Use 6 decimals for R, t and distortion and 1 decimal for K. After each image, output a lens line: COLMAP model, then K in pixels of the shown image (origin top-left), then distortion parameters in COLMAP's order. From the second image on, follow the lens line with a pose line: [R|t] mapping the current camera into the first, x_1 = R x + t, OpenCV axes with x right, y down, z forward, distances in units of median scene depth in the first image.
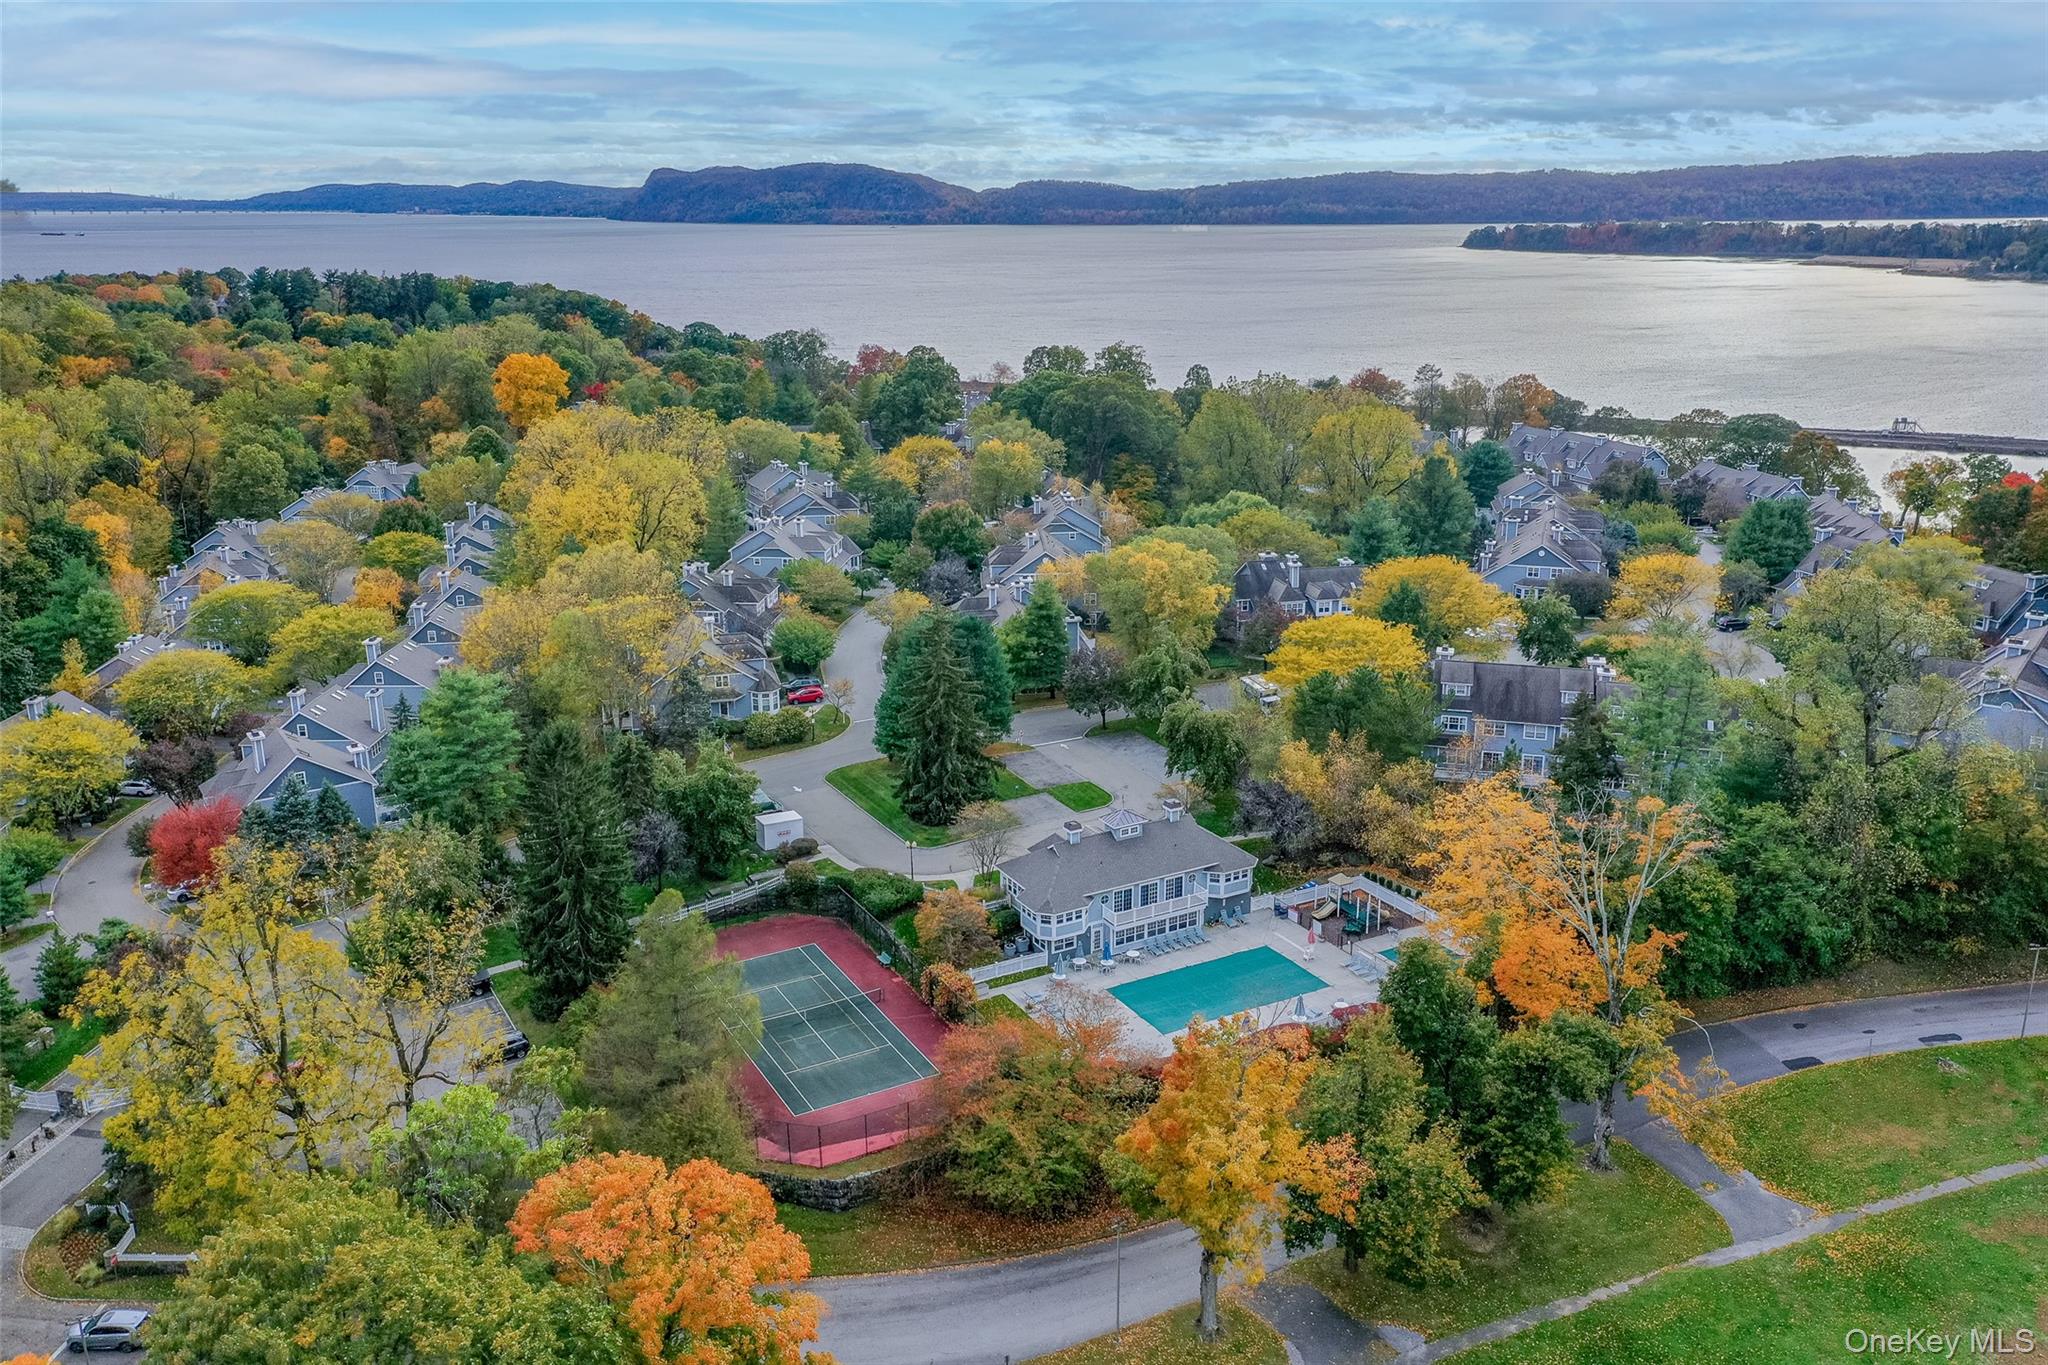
lens RADIAL K [[1611.0, 0, 1024.0], [0, 1611.0, 682.5], [0, 0, 1]] dist [0.018903, 0.004882]
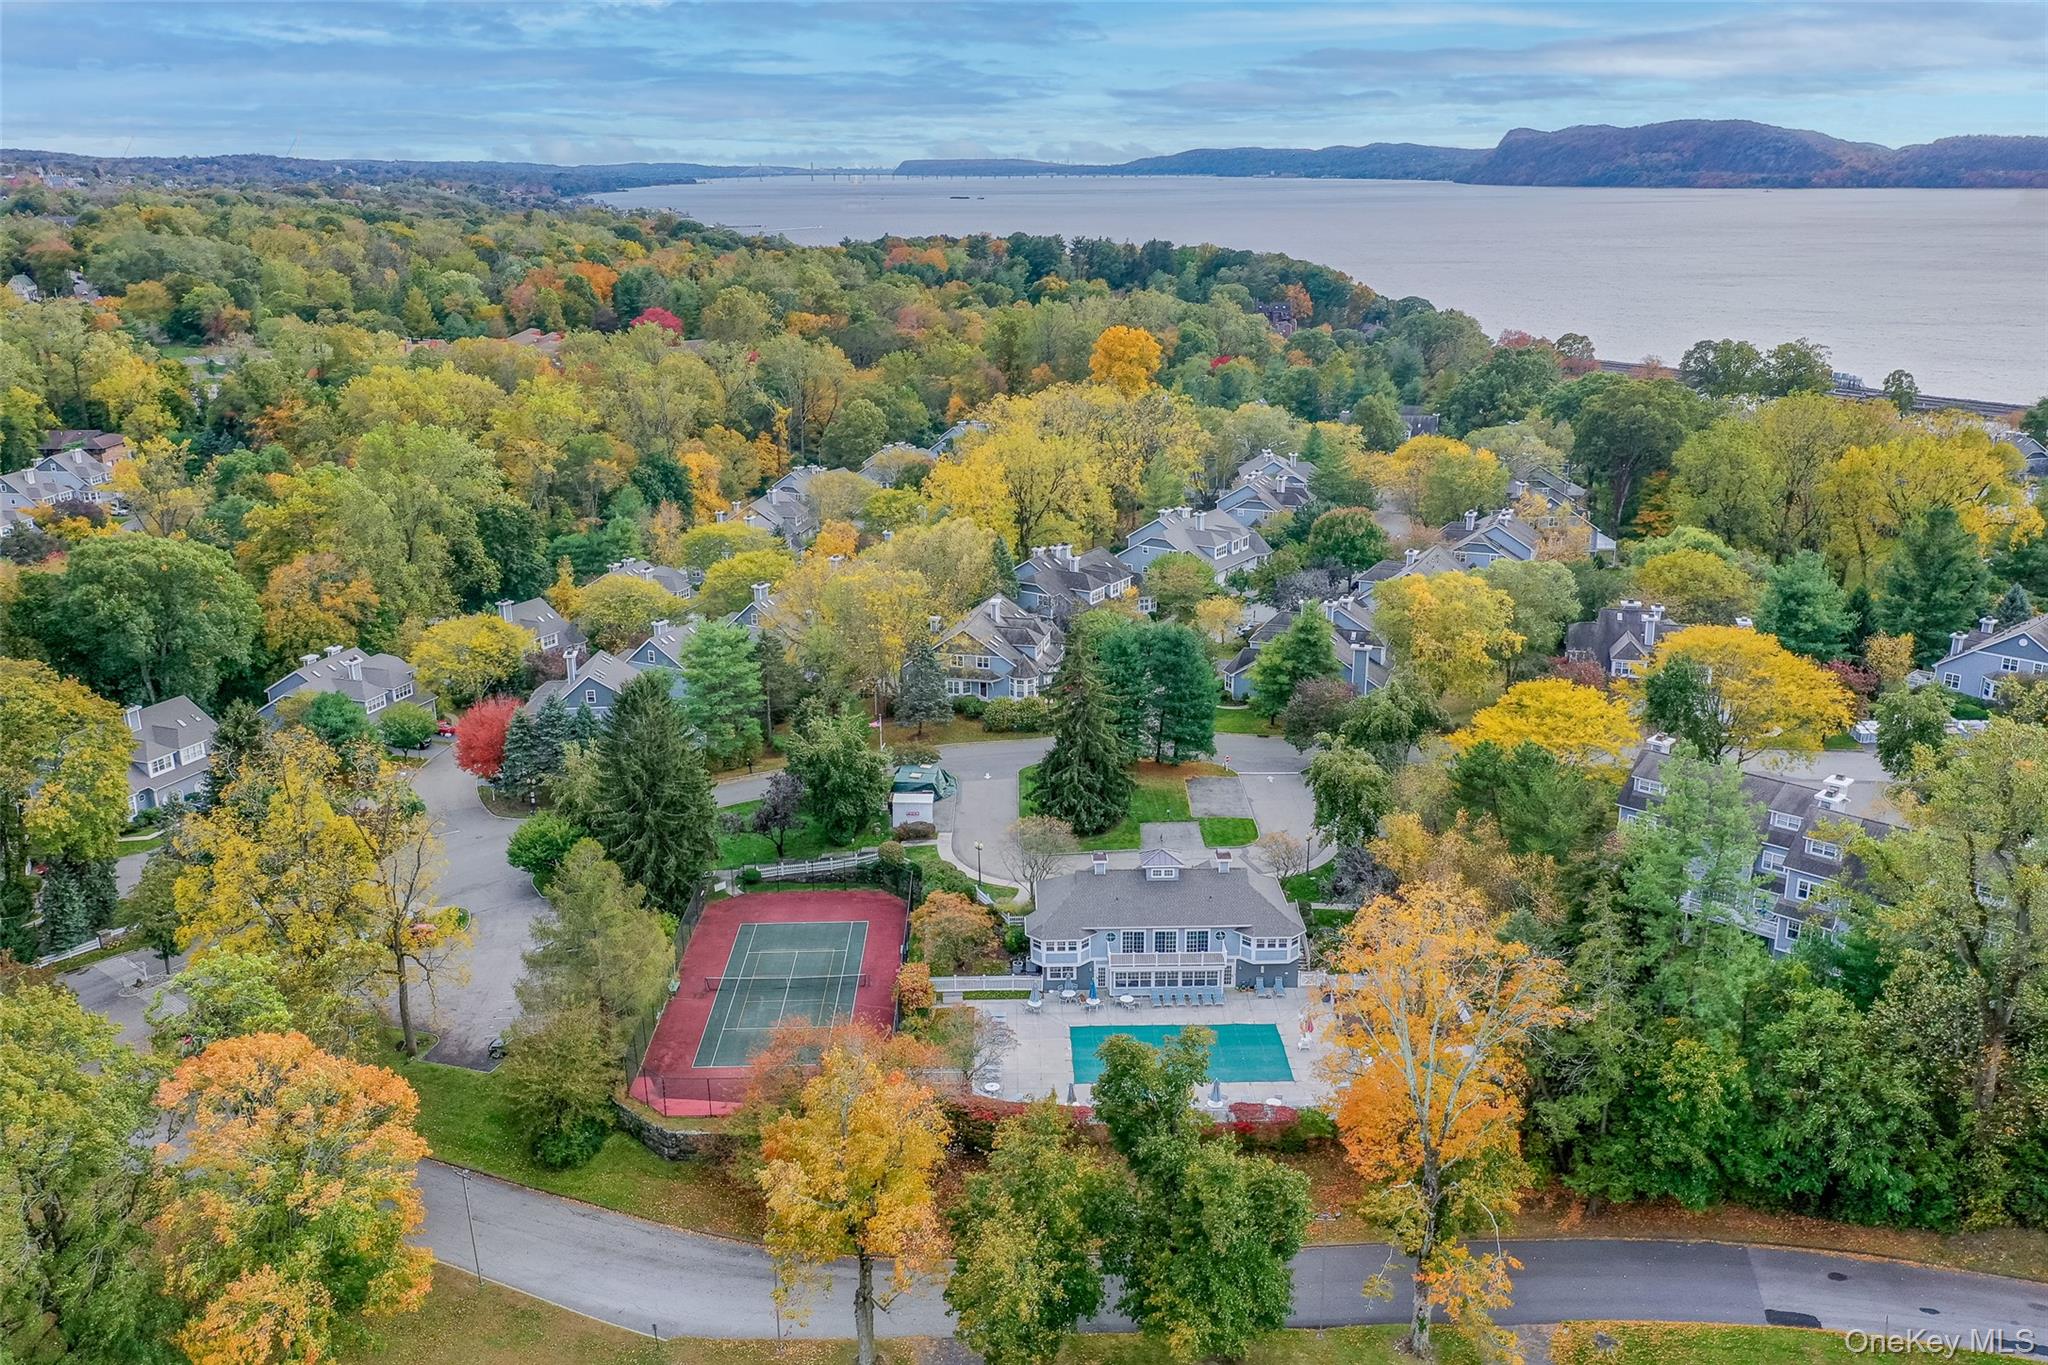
lens RADIAL K [[1662.7, 0, 1024.0], [0, 1662.7, 682.5], [0, 0, 1]] dist [0.013042, 0.001619]
pose [[0.880693, 0.139035, -0.452823, 0.203298], [-0.133312, 0.990065, 0.044712, -0.024925], [0.454541, 0.020989, 0.890479, 0.042386]]
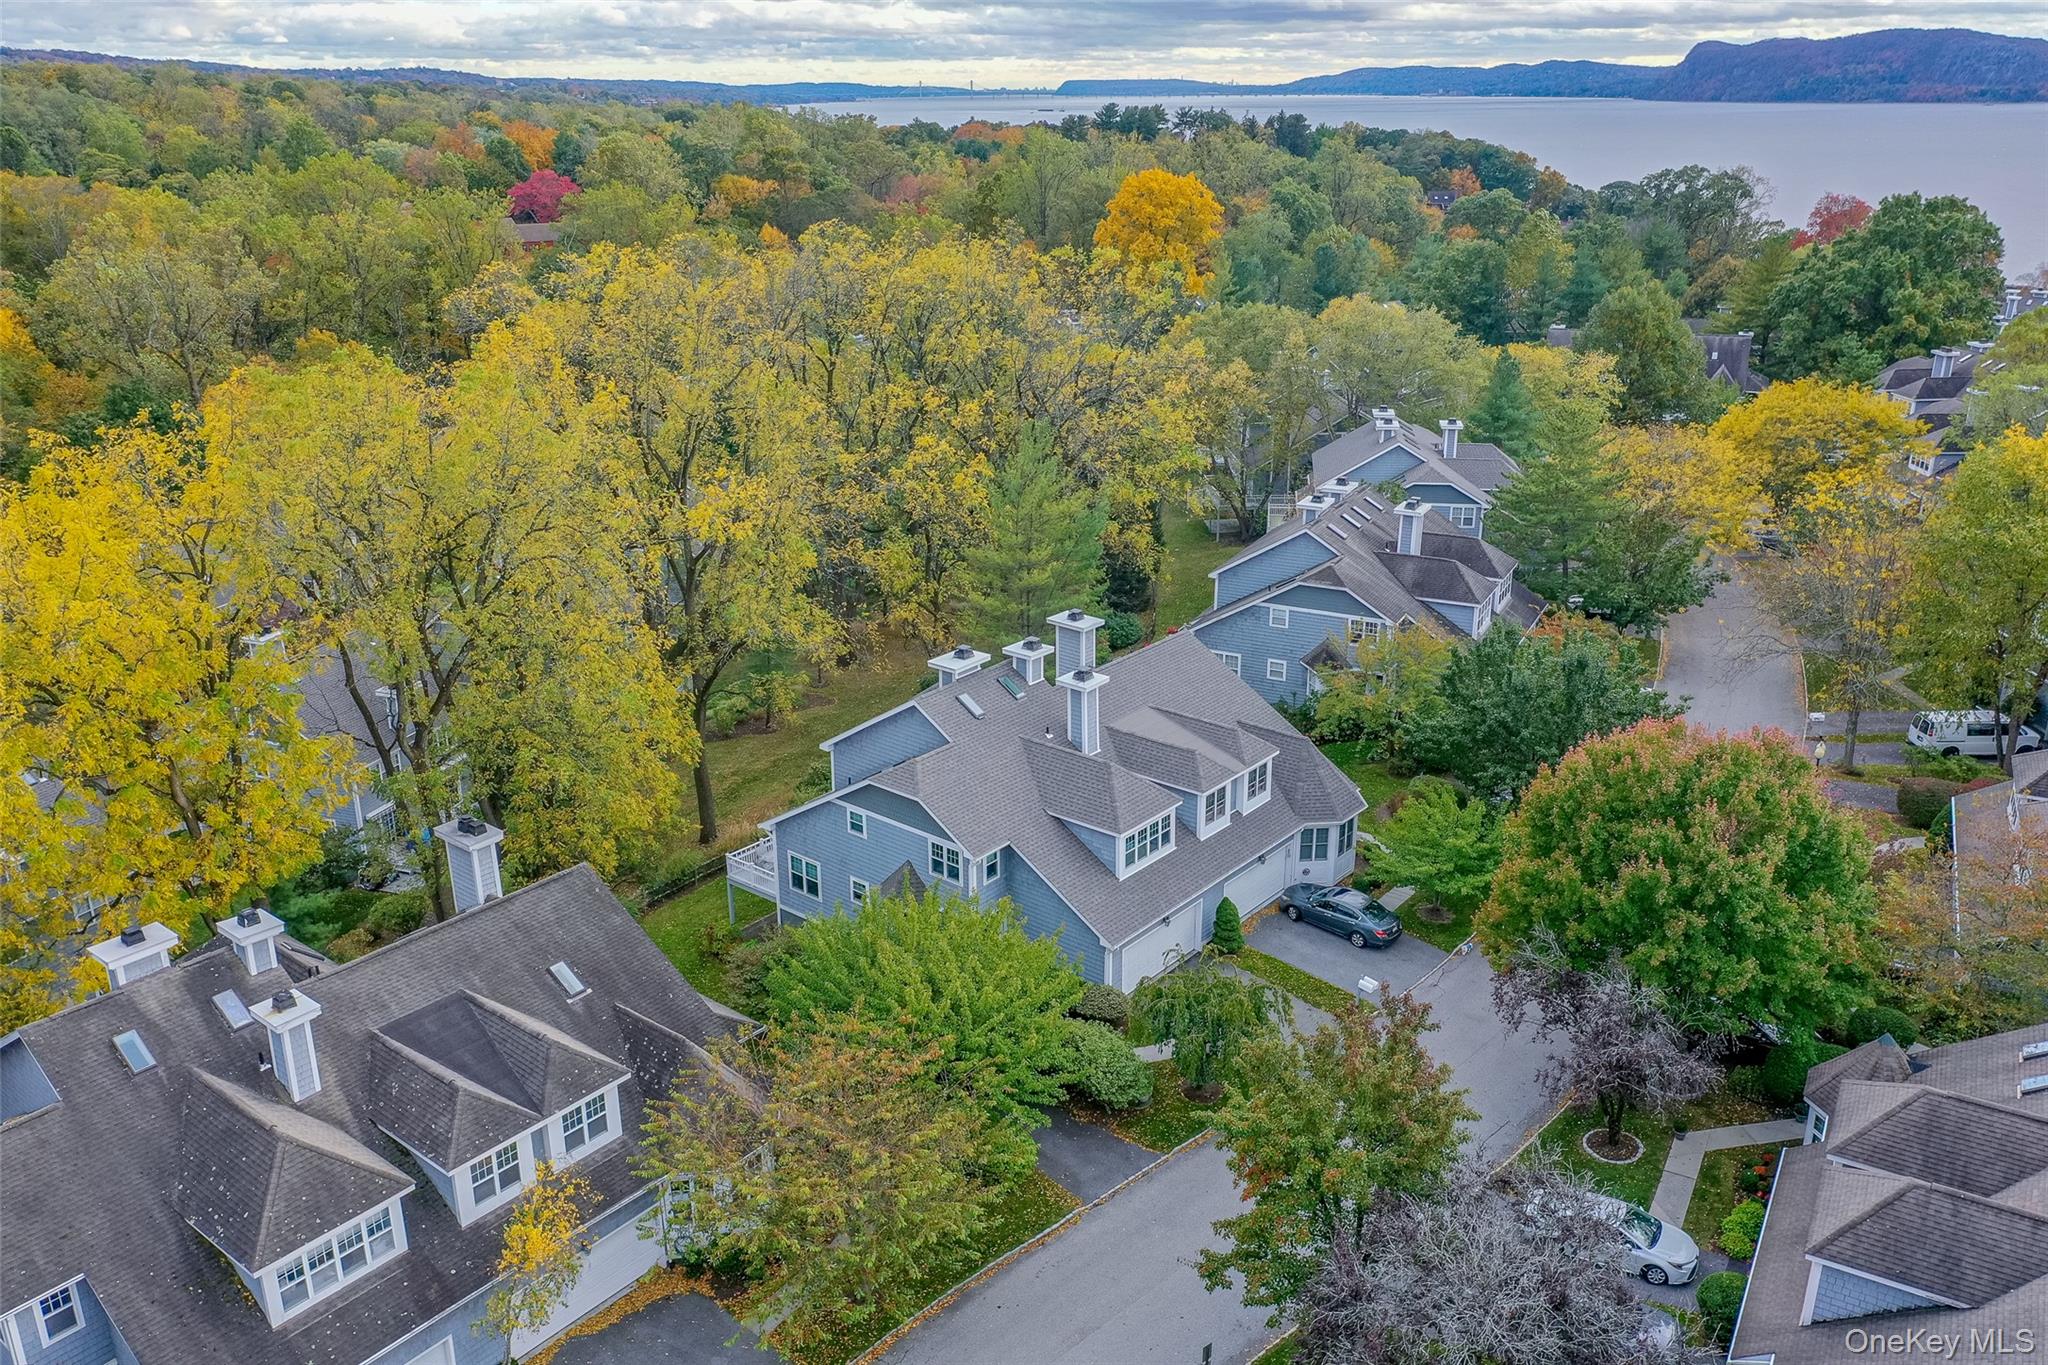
lens RADIAL K [[1611.0, 0, 1024.0], [0, 1611.0, 682.5], [0, 0, 1]] dist [0.018903, 0.004882]
pose [[0.831245, 0.192375, -0.521559, -0.010356], [-0.159025, 0.981295, 0.108499, -0.107304], [0.532675, -0.007248, 0.846289, 0.658328]]
